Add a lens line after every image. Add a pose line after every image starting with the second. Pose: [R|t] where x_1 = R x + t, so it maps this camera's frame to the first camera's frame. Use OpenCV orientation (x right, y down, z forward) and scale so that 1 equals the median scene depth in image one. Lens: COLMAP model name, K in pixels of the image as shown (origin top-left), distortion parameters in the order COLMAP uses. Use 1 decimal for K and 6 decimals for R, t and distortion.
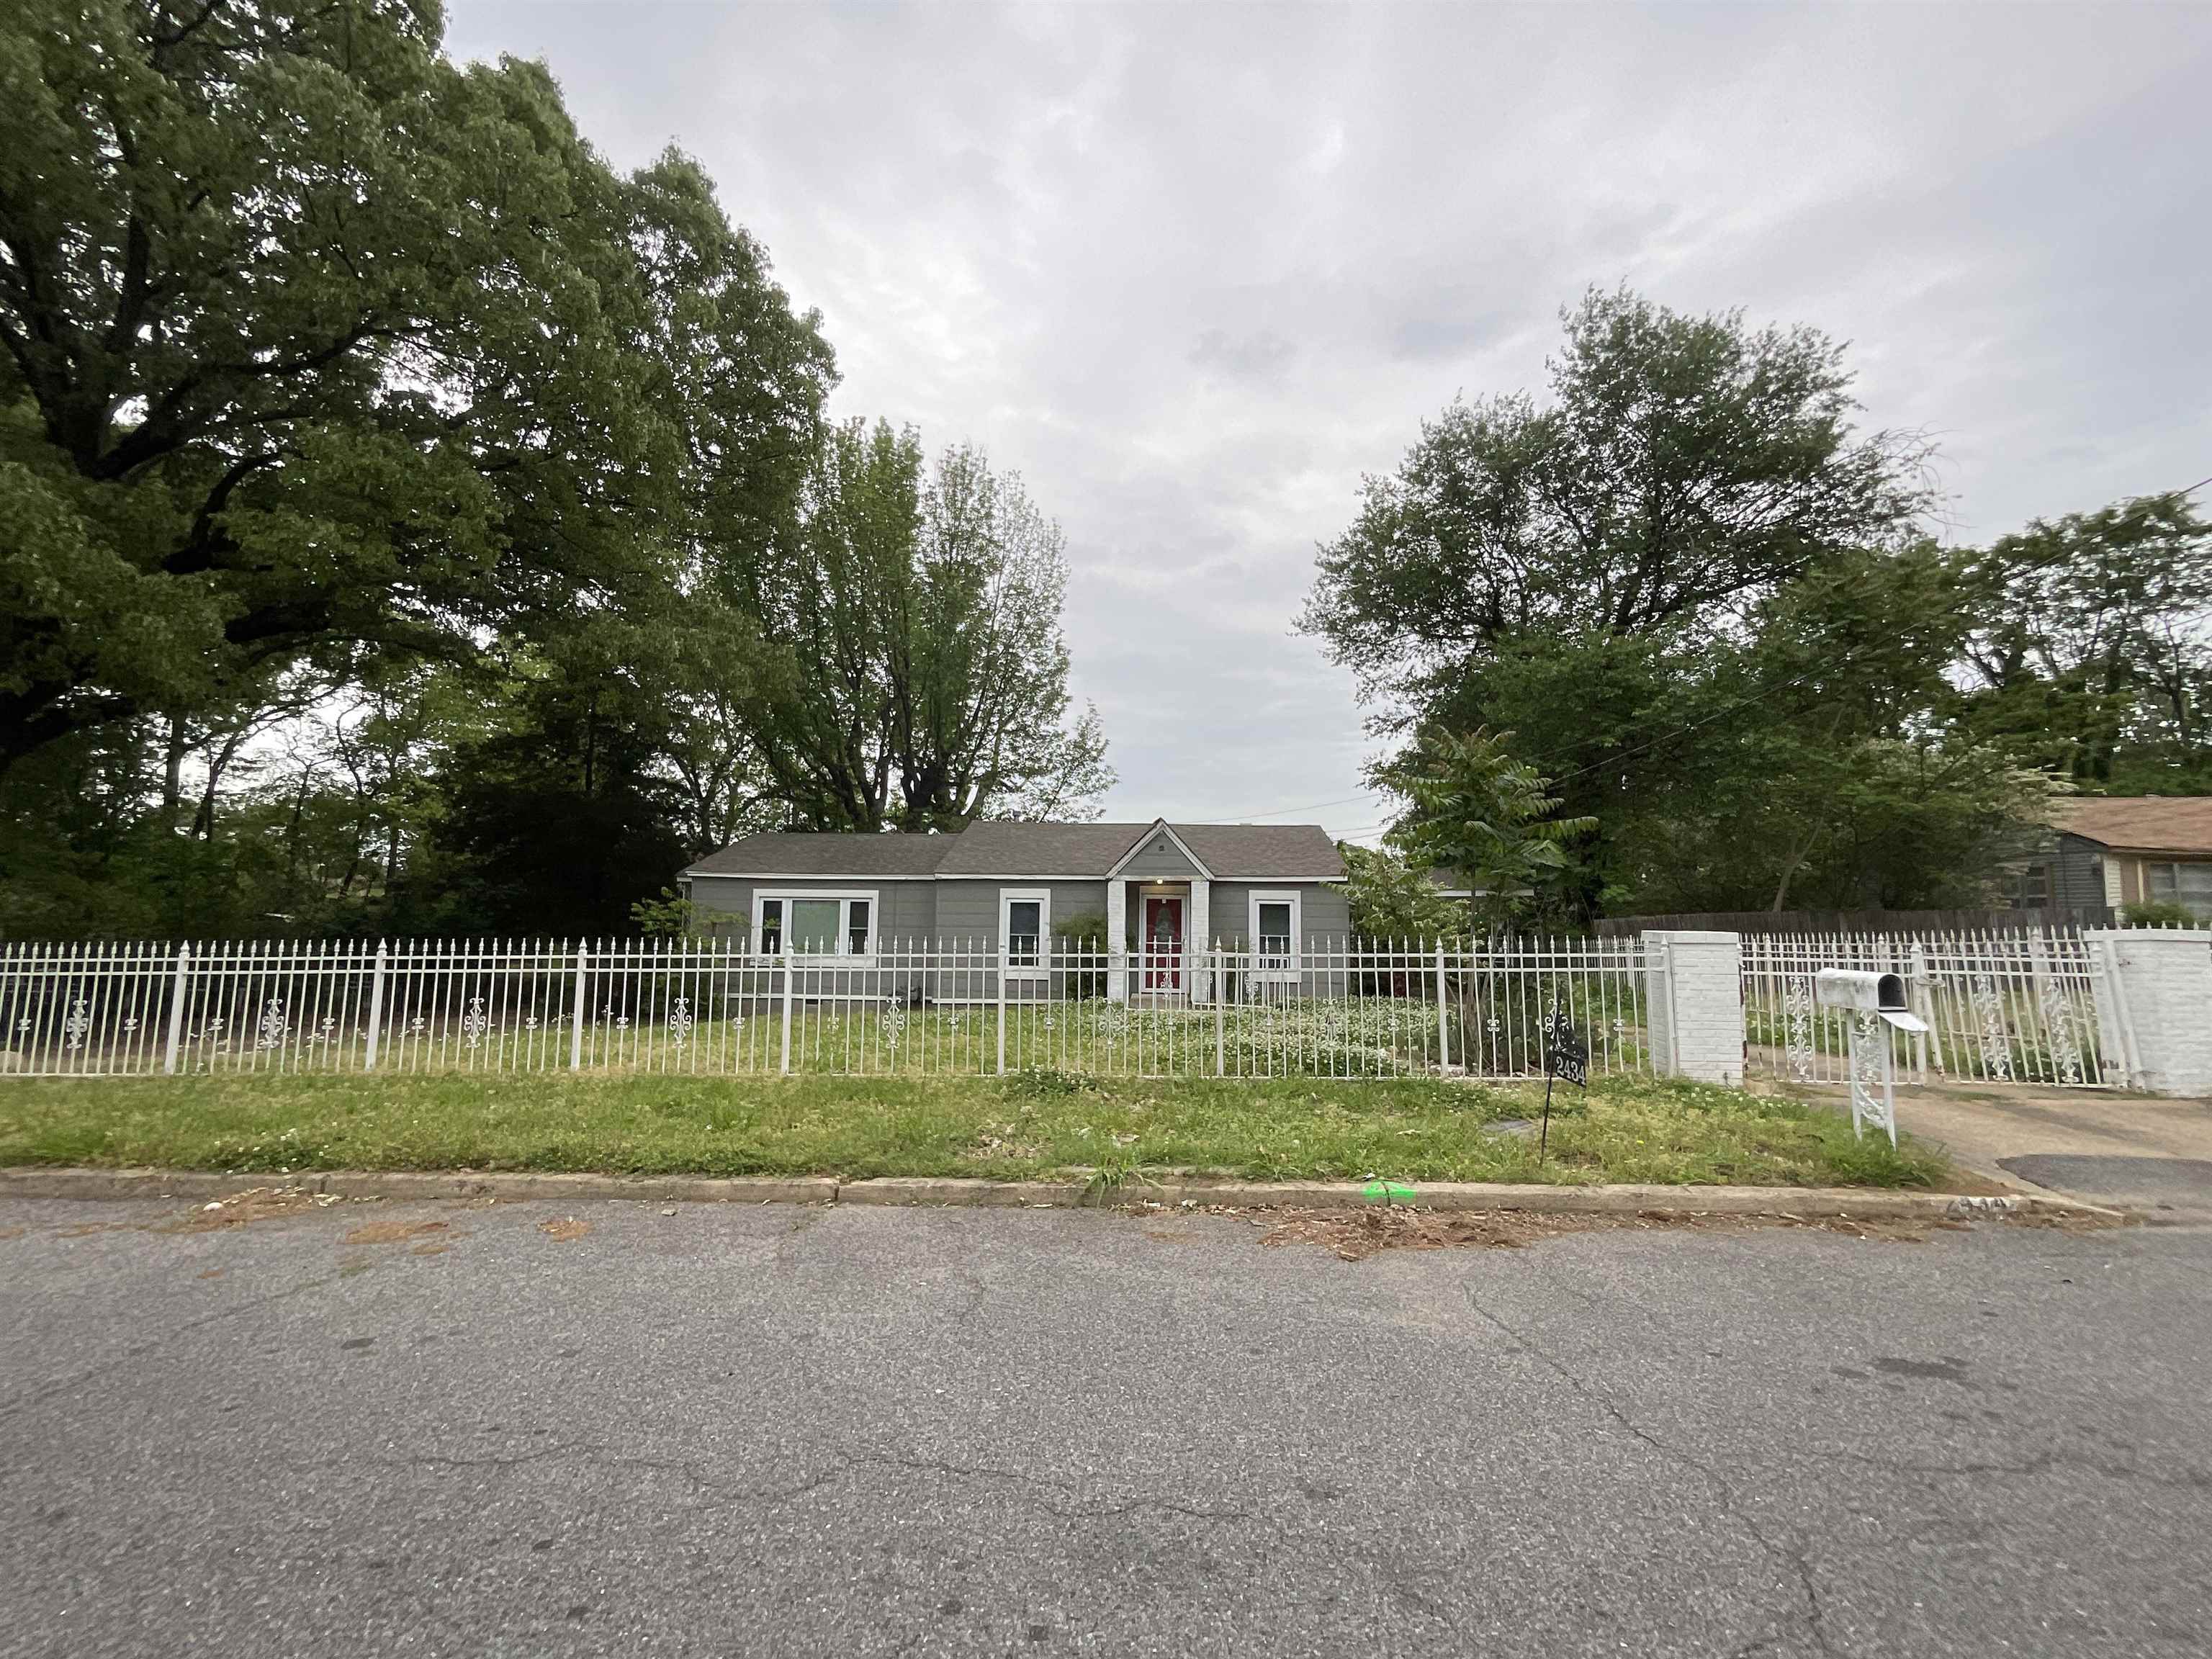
lens RADIAL K [[891.7, 0, 1106.0], [0, 891.7, 829.5], [0, 0, 1]] dist [-0.001674, -0.000165]
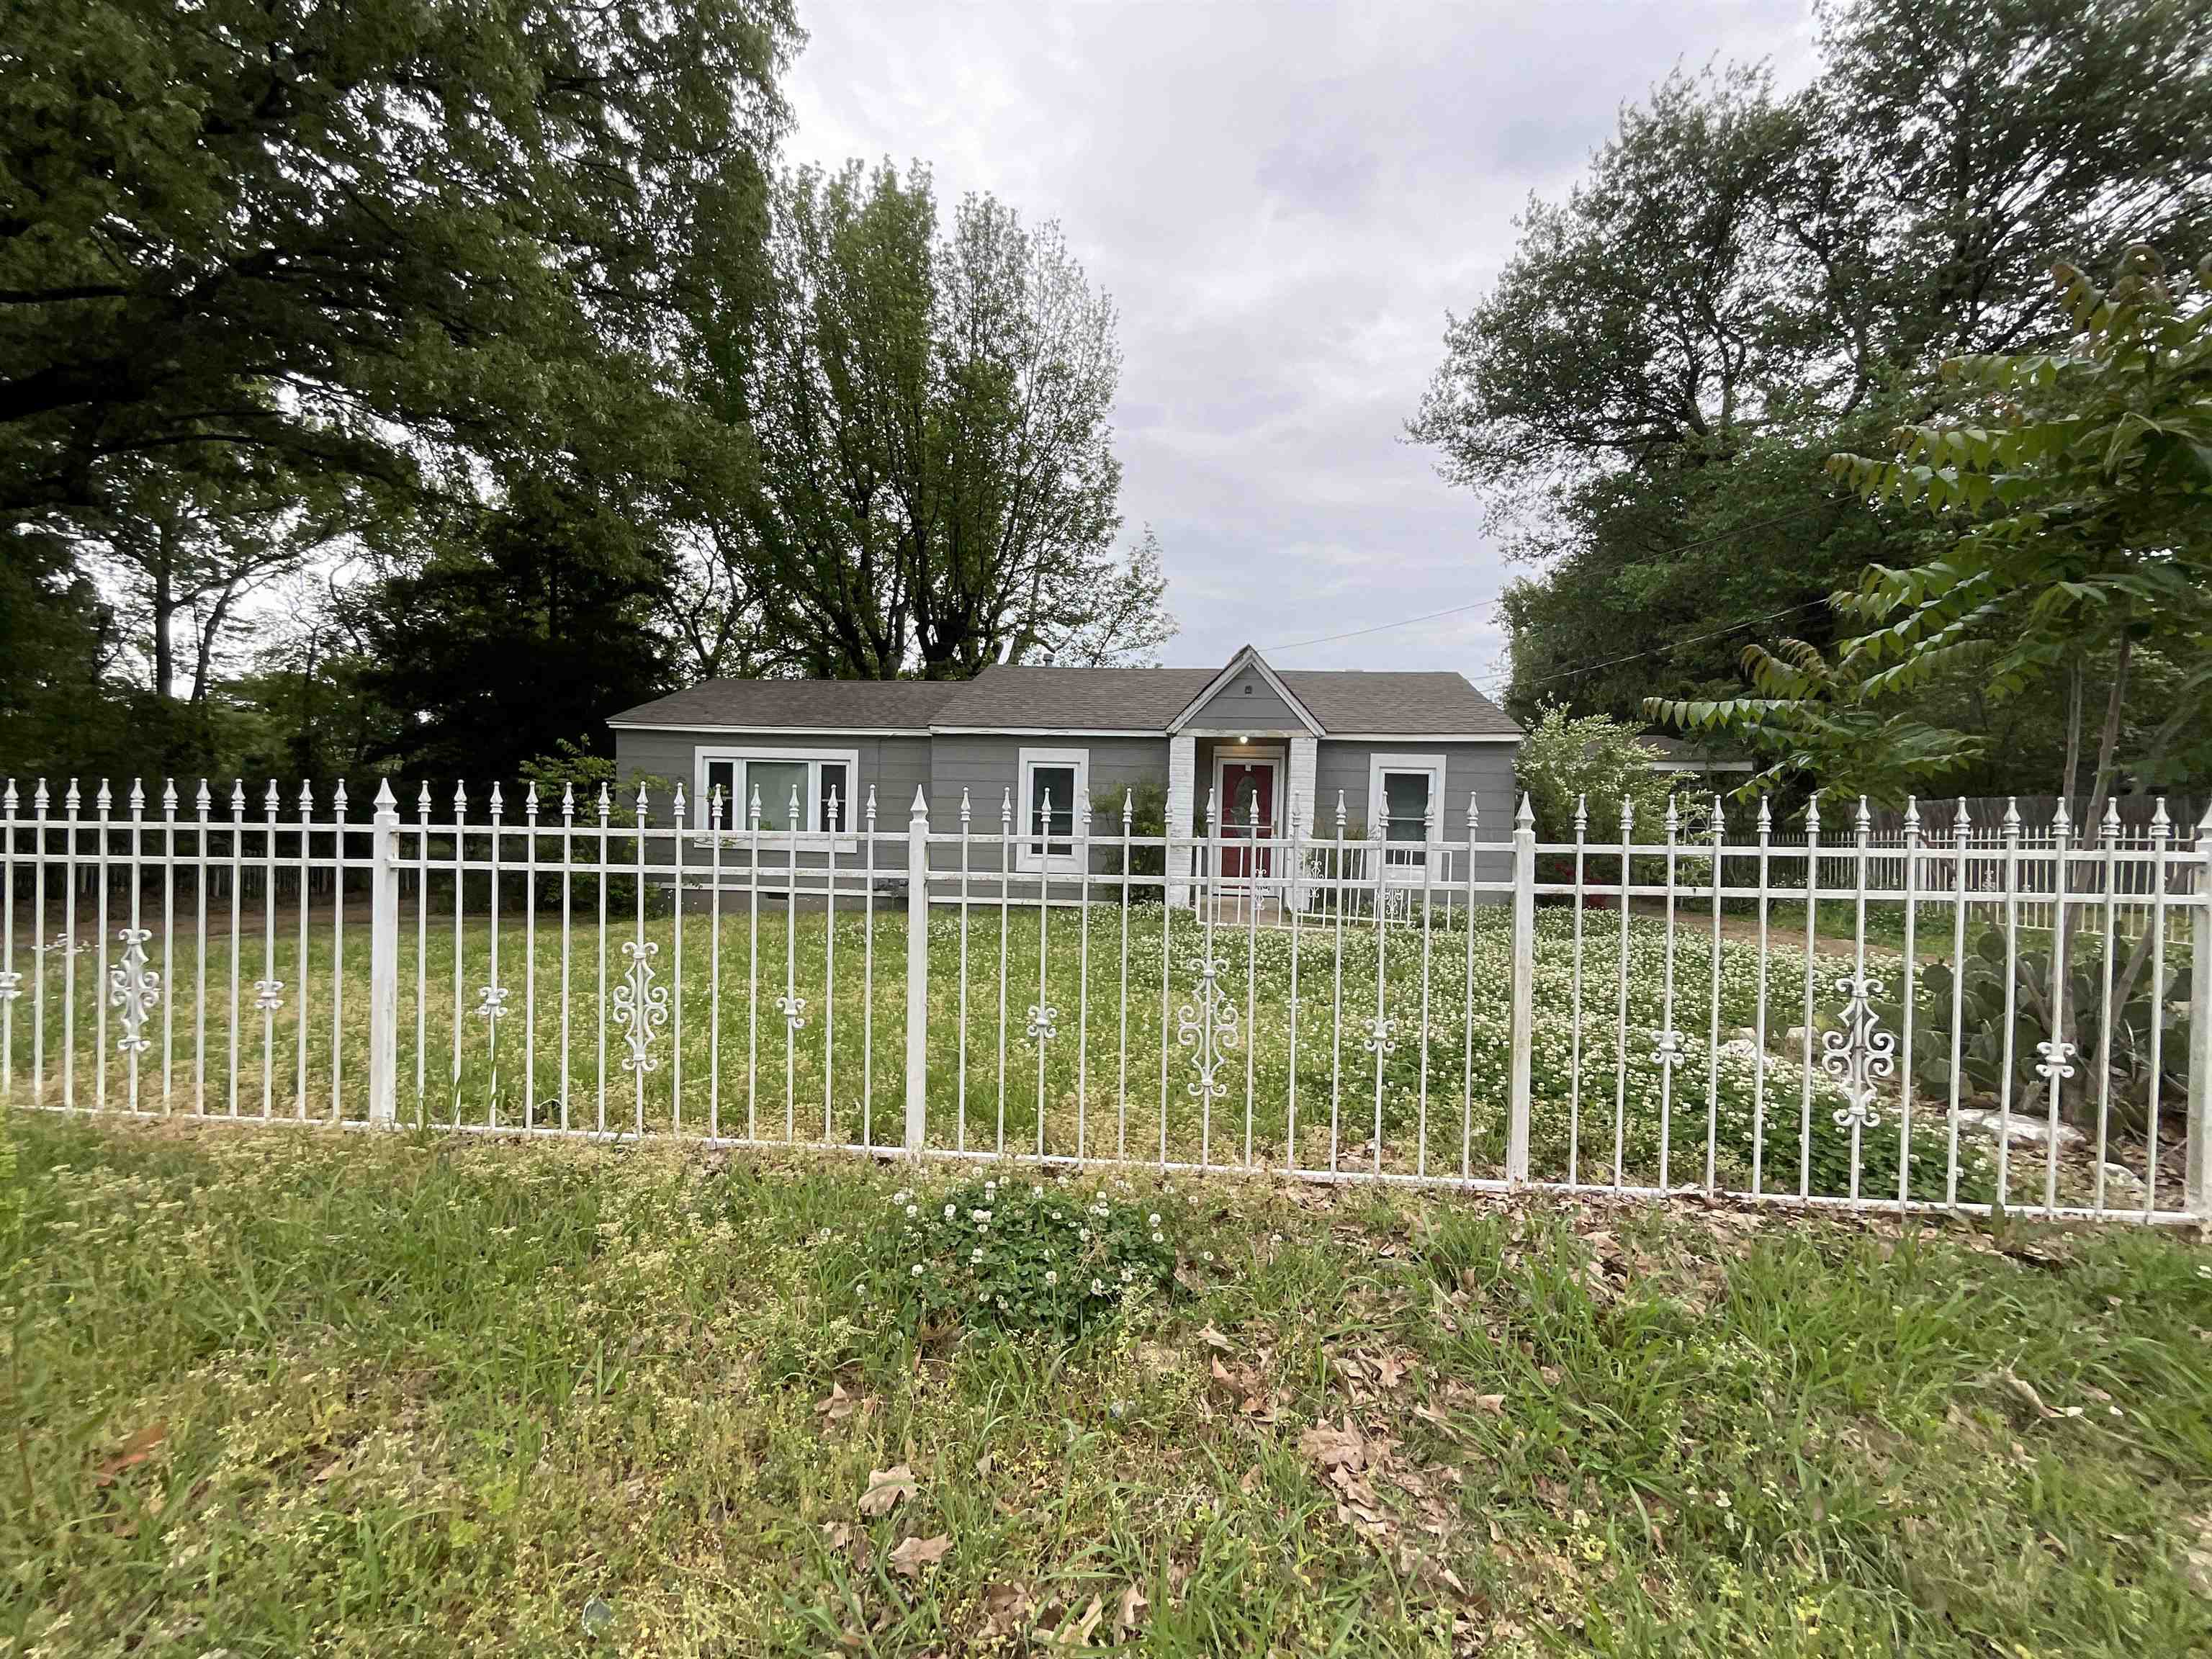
lens RADIAL K [[888.5, 0, 1106.0], [0, 888.5, 829.5], [0, 0, 1]] dist [0.000332, 0.000035]
pose [[0.998343, 0.016066, -0.055250, -0.005065], [-0.008892, 0.991769, 0.127732, 0.024365], [0.056847, -0.127029, 0.990269, 0.176558]]
